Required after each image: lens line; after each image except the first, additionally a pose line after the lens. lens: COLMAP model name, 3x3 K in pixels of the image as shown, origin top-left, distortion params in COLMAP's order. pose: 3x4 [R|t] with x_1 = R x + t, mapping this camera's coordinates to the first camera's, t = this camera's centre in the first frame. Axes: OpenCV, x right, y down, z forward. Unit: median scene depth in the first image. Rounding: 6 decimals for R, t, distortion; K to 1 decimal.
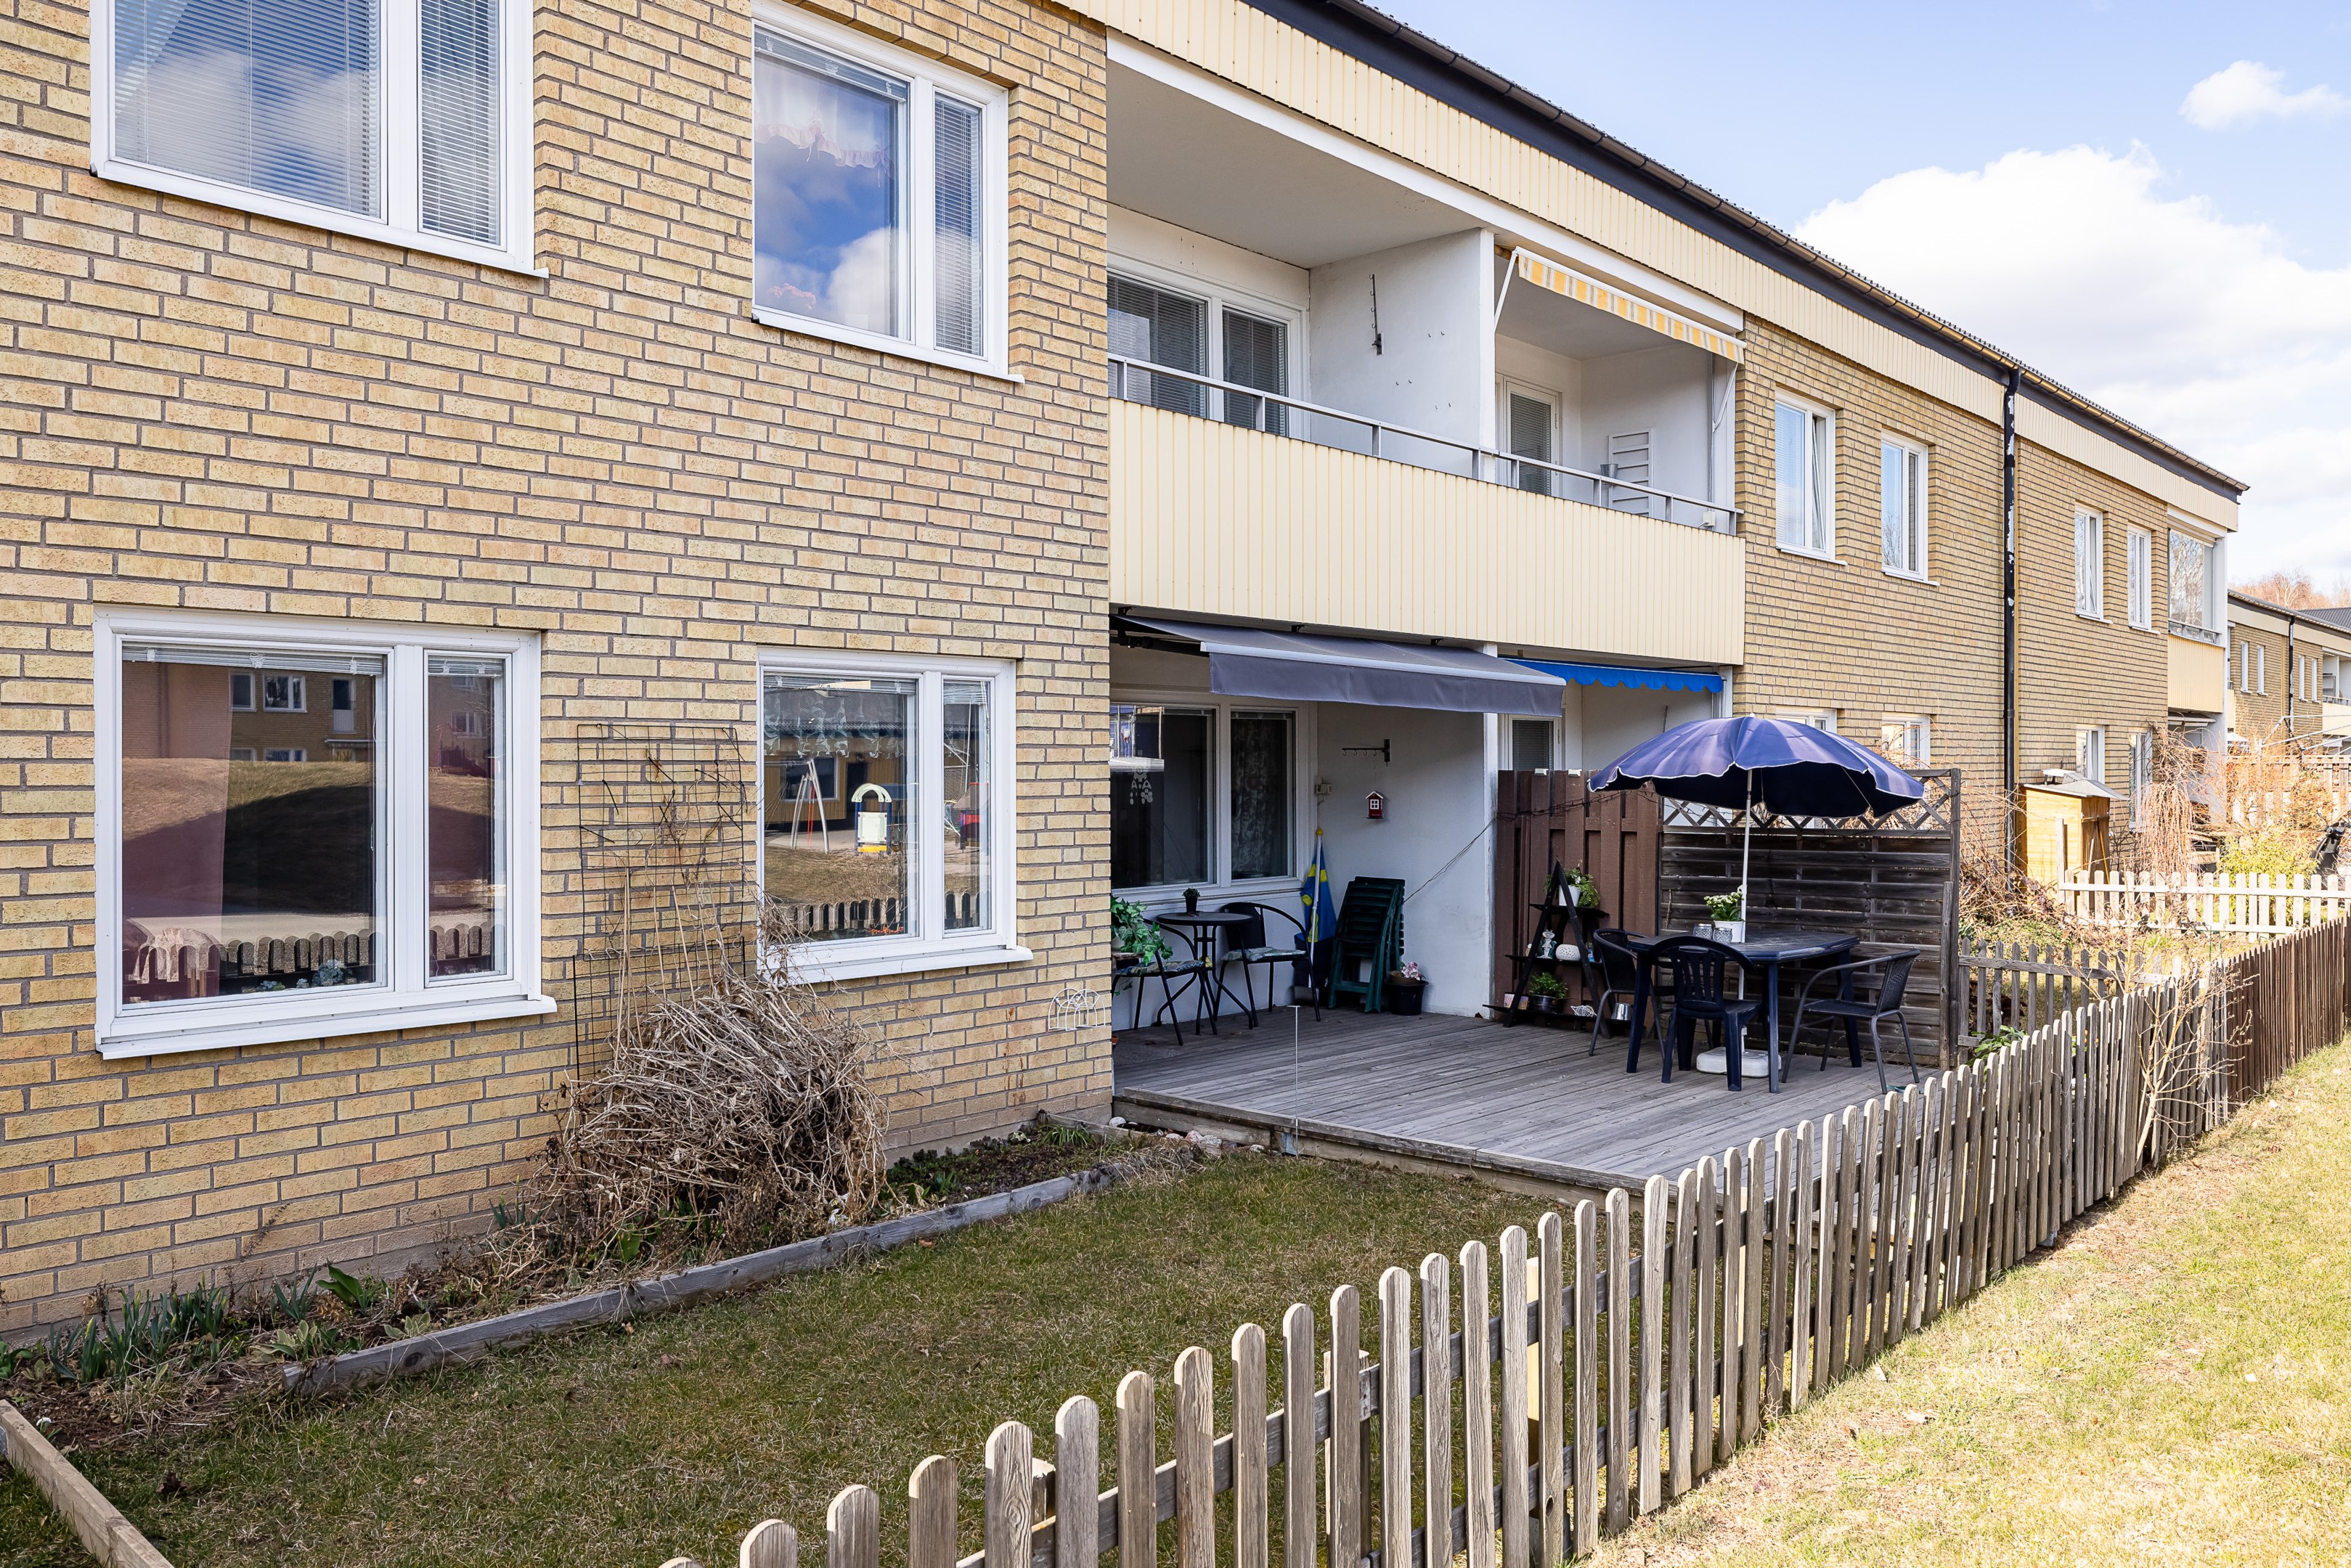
lens RADIAL K [[1745.6, 0, 1176.0], [0, 1745.6, 780.4], [0, 0, 1]] dist [-0.004306, -0.000409]
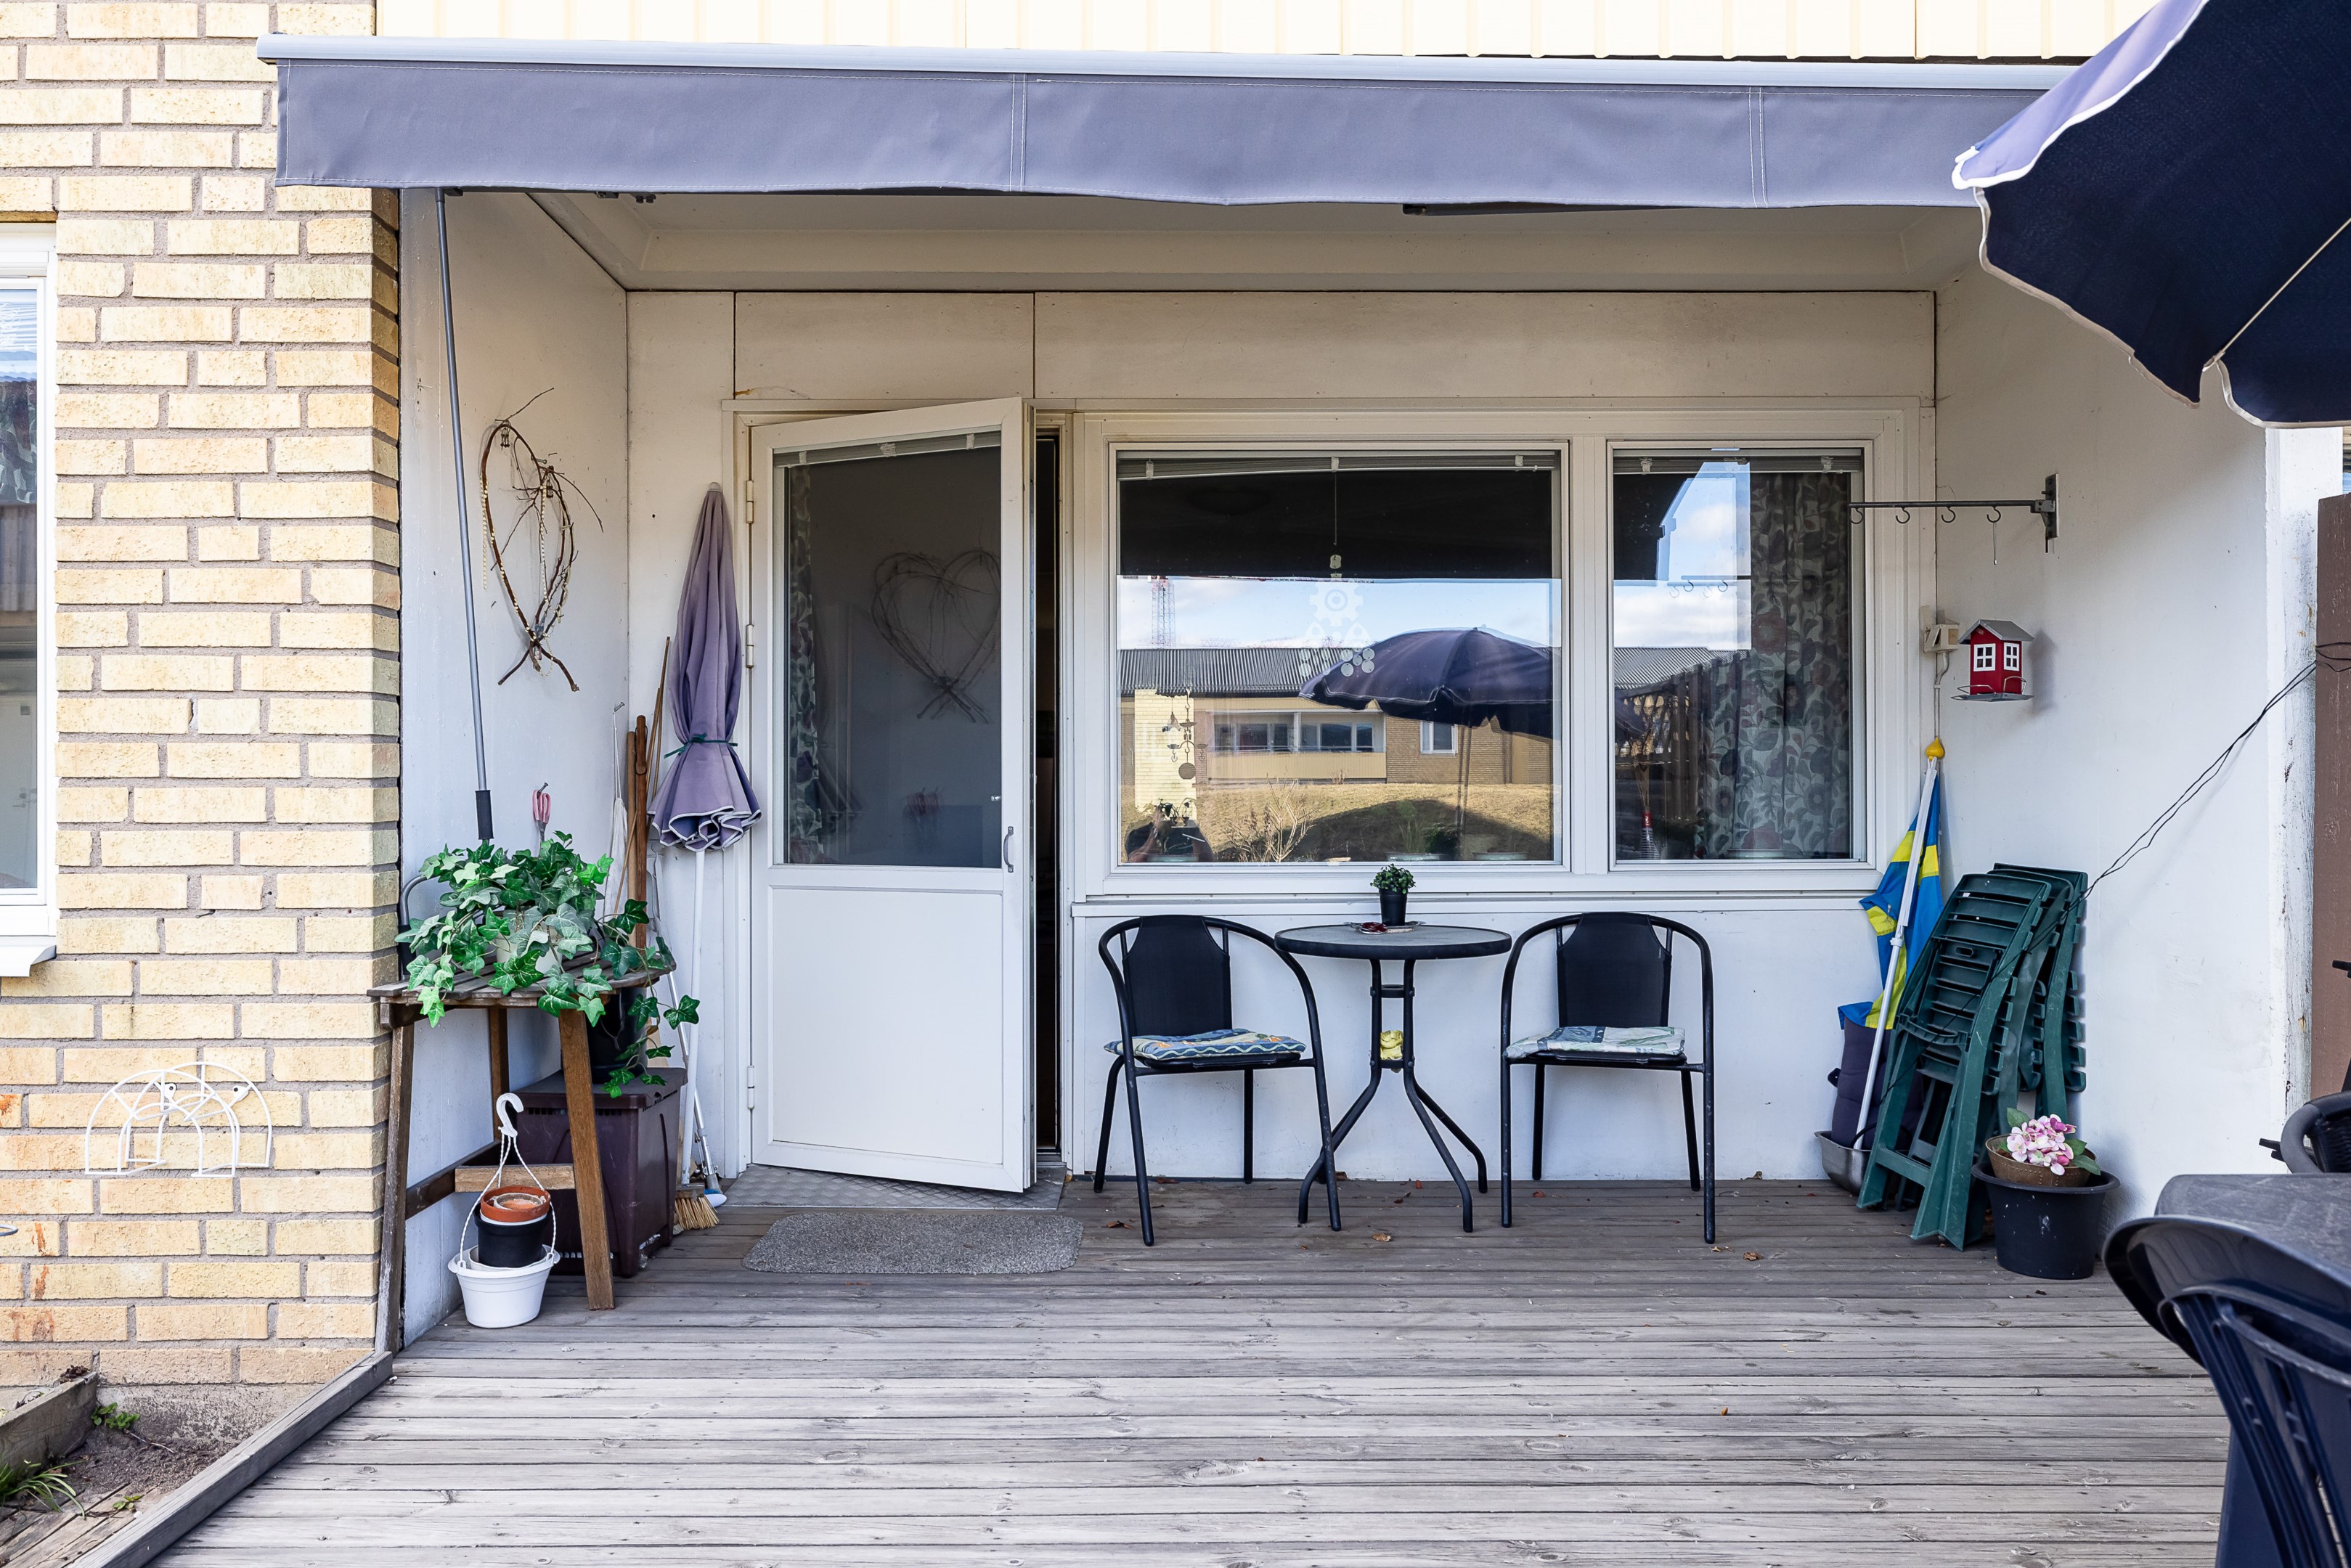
lens RADIAL K [[1696.7, 0, 1175.4], [0, 1696.7, 786.8], [0, 0, 1]] dist [0.005258, 0.000964]
pose [[0.677854, 0.005188, -0.735179, 0.272219], [-0.007655, 0.999971, -0.000002, 0.043190], [0.735157, 0.005629, 0.677874, 0.686899]]
